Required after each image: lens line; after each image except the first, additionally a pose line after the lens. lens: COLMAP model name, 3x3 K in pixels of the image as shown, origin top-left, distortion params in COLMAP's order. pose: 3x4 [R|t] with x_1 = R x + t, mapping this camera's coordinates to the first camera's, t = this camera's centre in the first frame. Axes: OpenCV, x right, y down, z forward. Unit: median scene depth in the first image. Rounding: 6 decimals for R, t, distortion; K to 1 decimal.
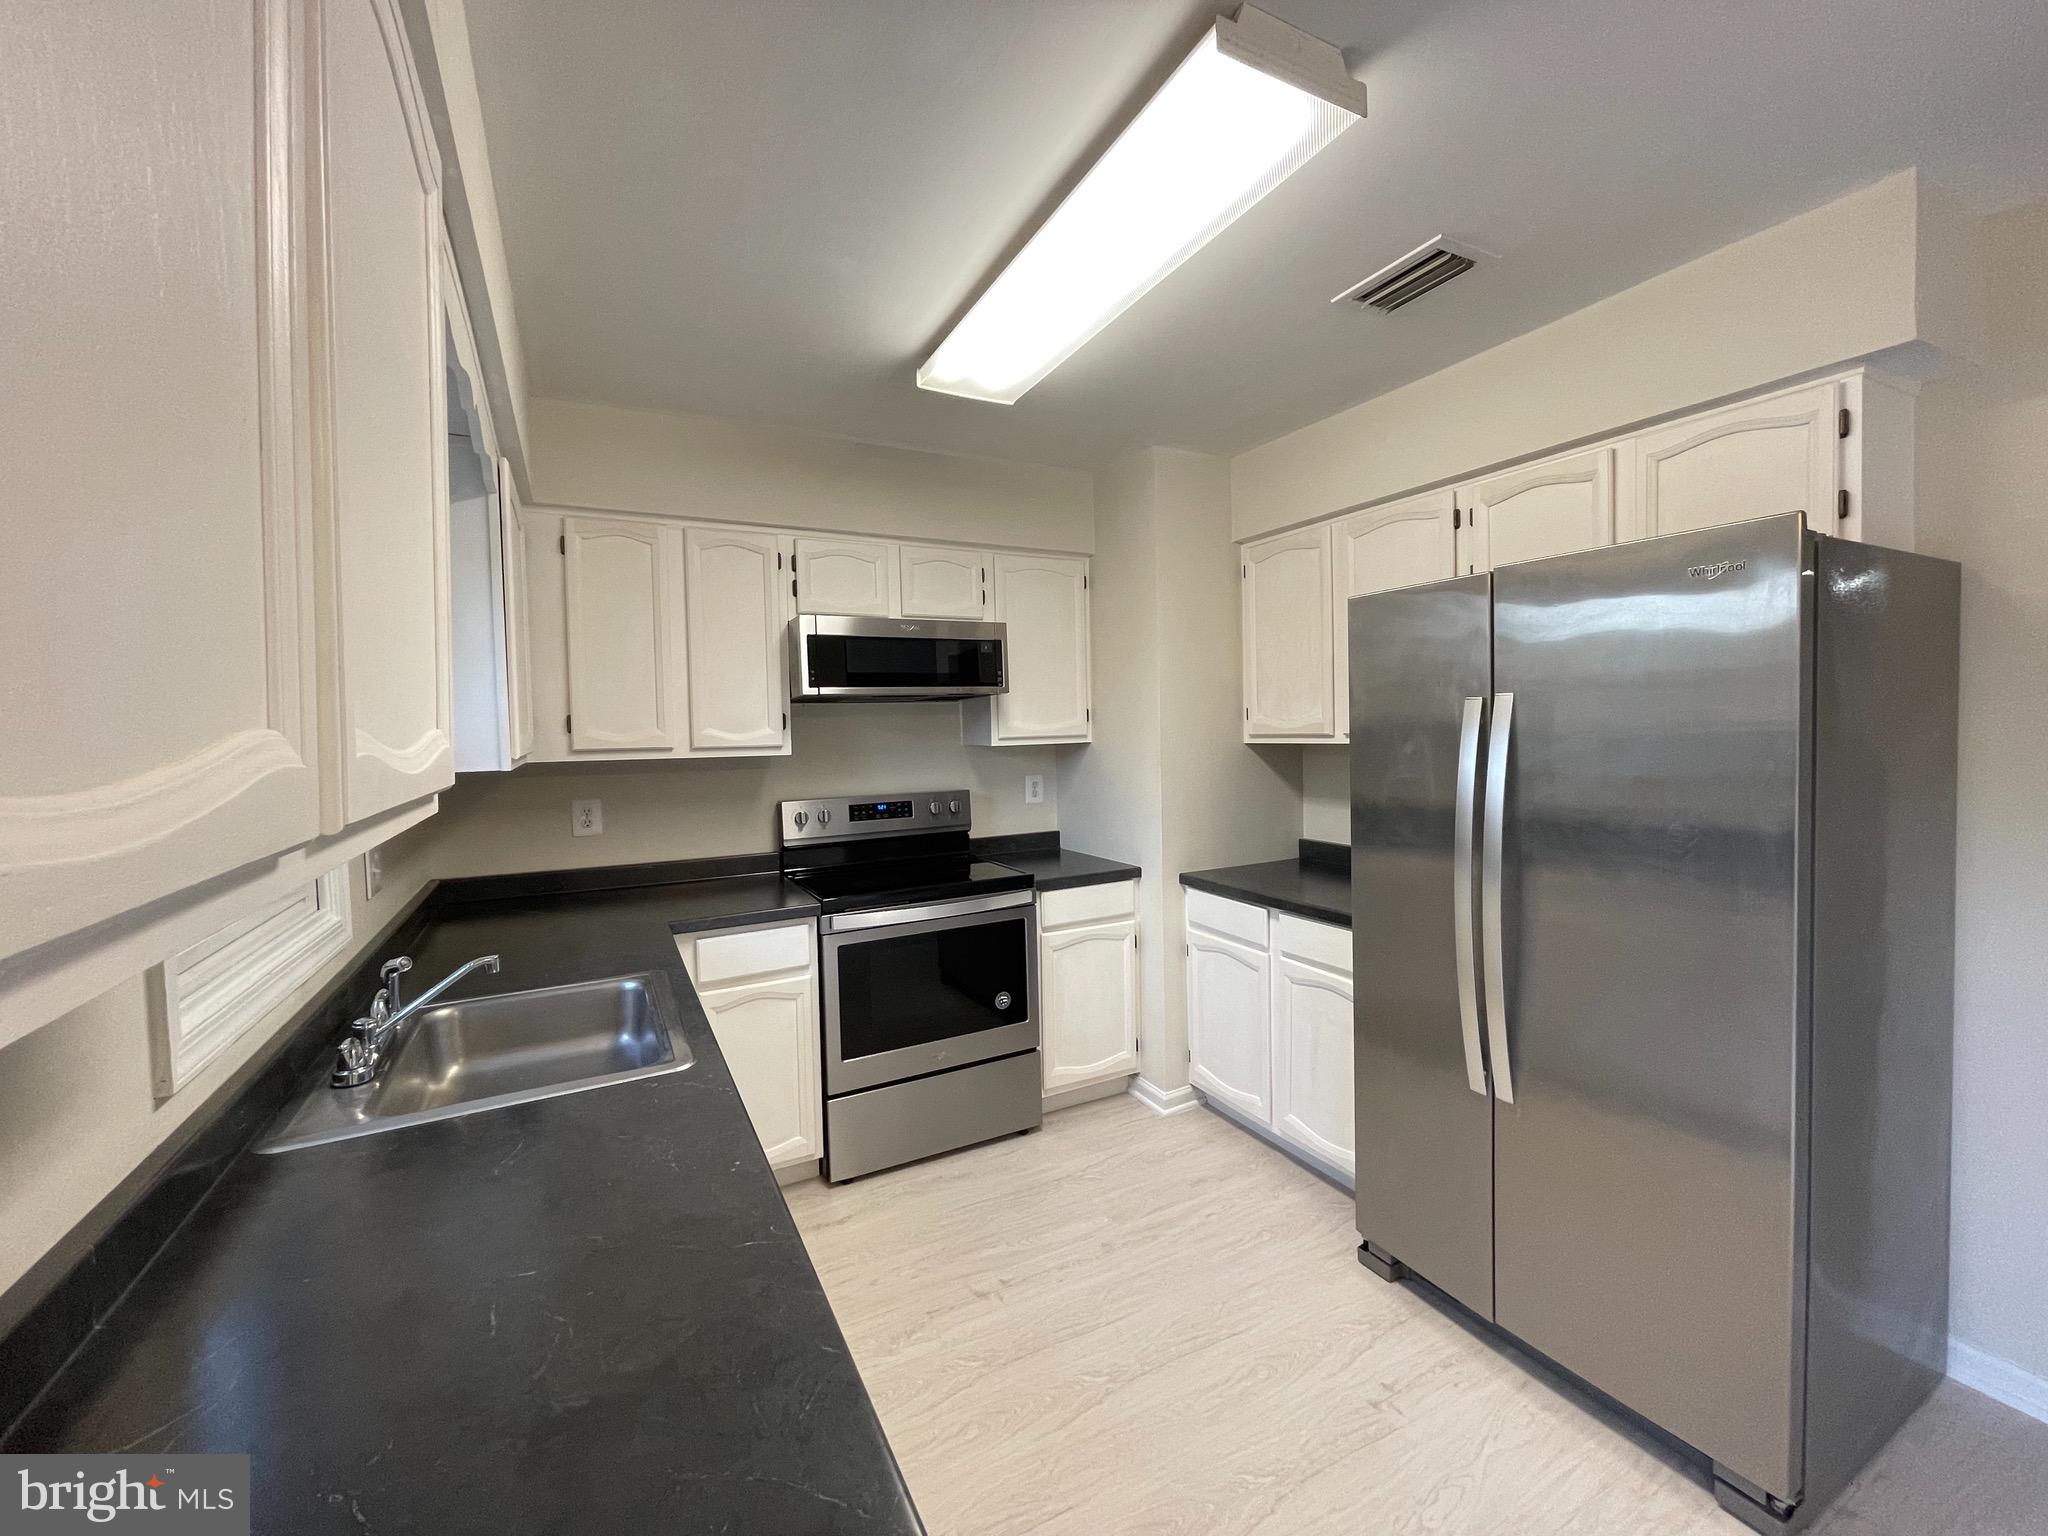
lens RADIAL K [[830.8, 0, 1030.3], [0, 830.8, 758.0], [0, 0, 1]] dist [0.000916, 0.000590]
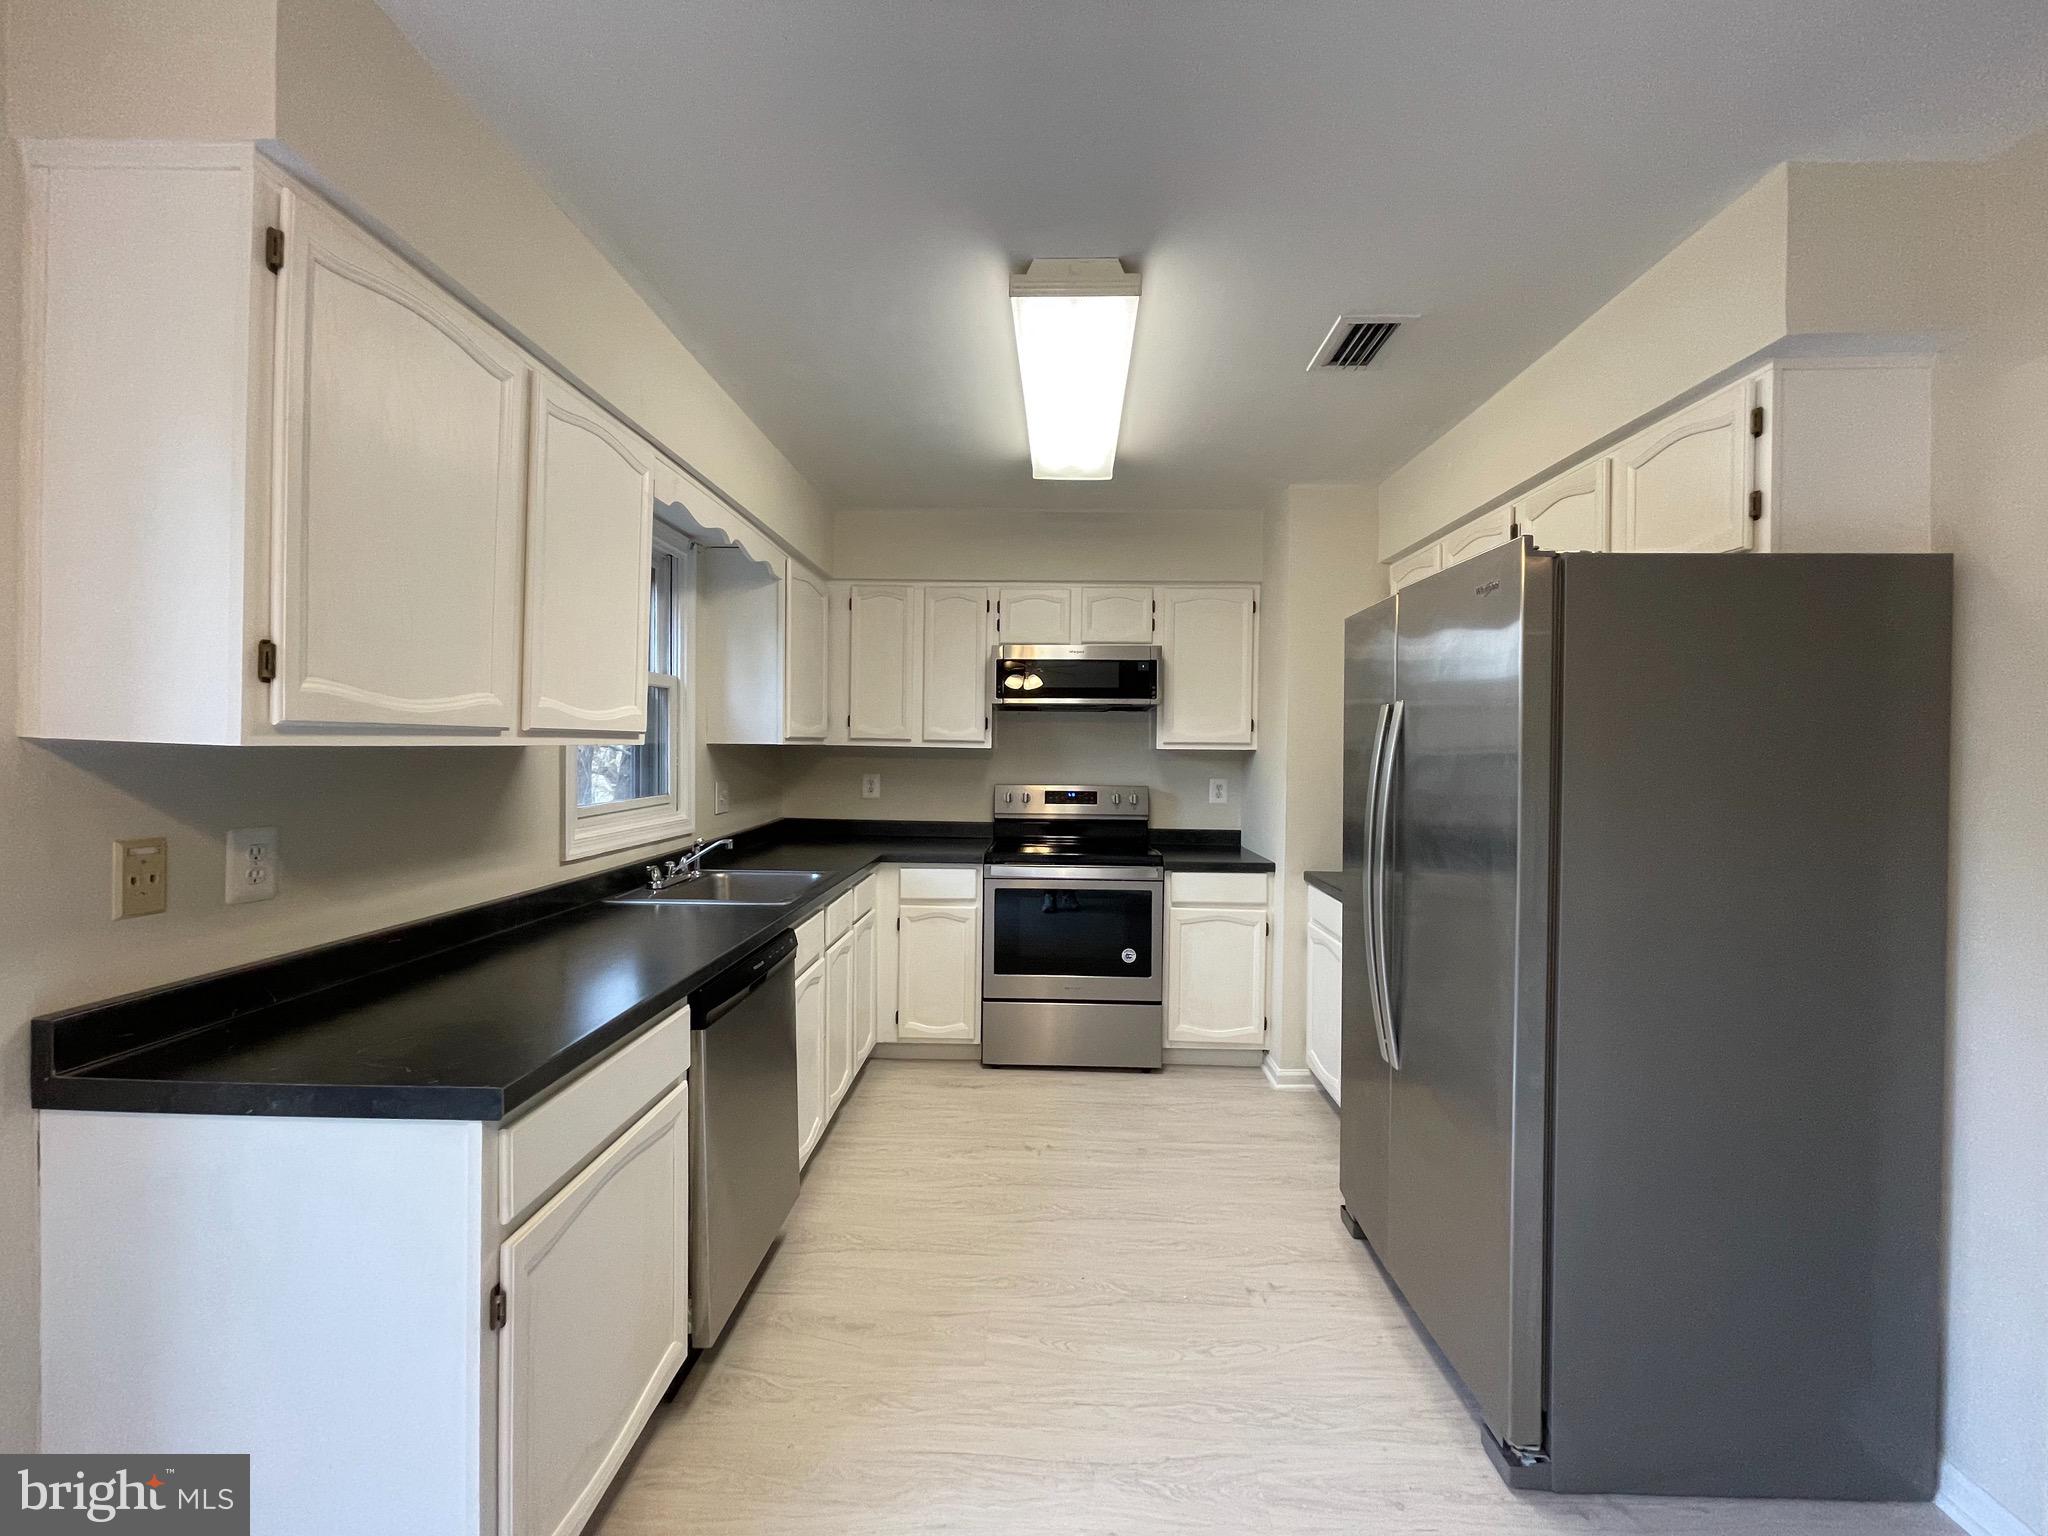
lens RADIAL K [[823.5, 0, 1025.9], [0, 823.5, 756.6], [0, 0, 1]] dist [-0.000669, -0.000202]
pose [[0.868000, 0.039288, -0.495007, 0.407881], [-0.051744, 0.998594, -0.011477, 0.021512], [0.493861, 0.035576, 0.868813, -0.128640]]
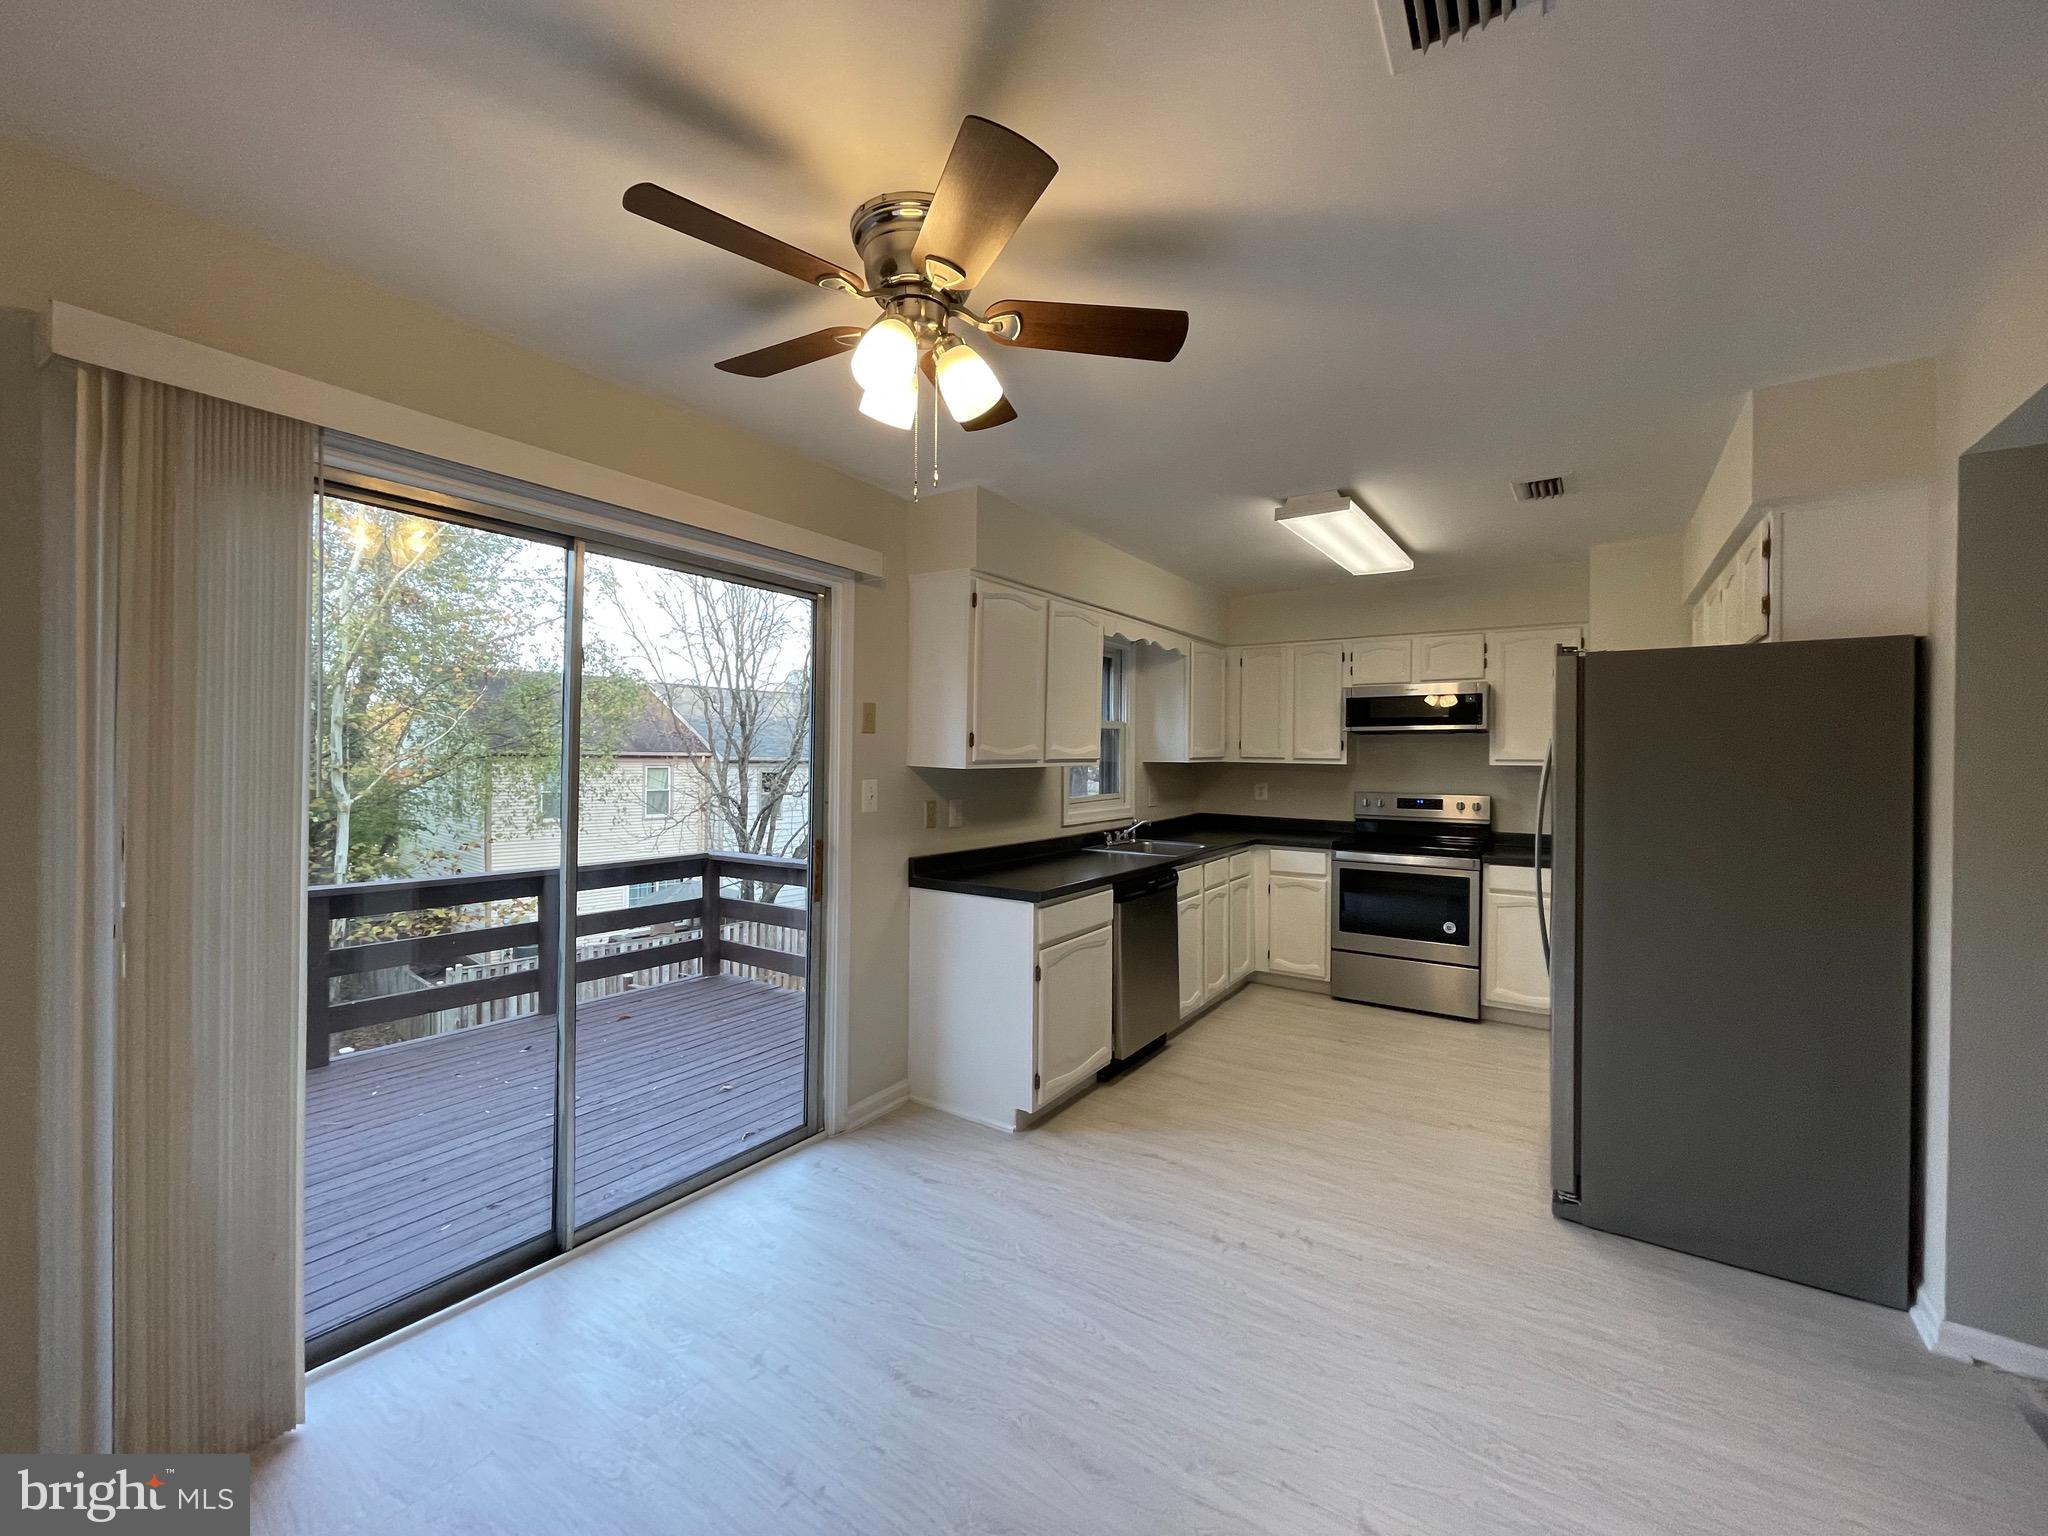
lens RADIAL K [[823.5, 0, 1025.9], [0, 823.5, 756.6], [0, 0, 1]] dist [-0.000669, -0.000202]
pose [[0.466896, 0.031225, -0.883761, 0.916342], [-0.052485, 0.998593, 0.007554, 0.002444], [0.882754, 0.042857, 0.467878, -0.418836]]
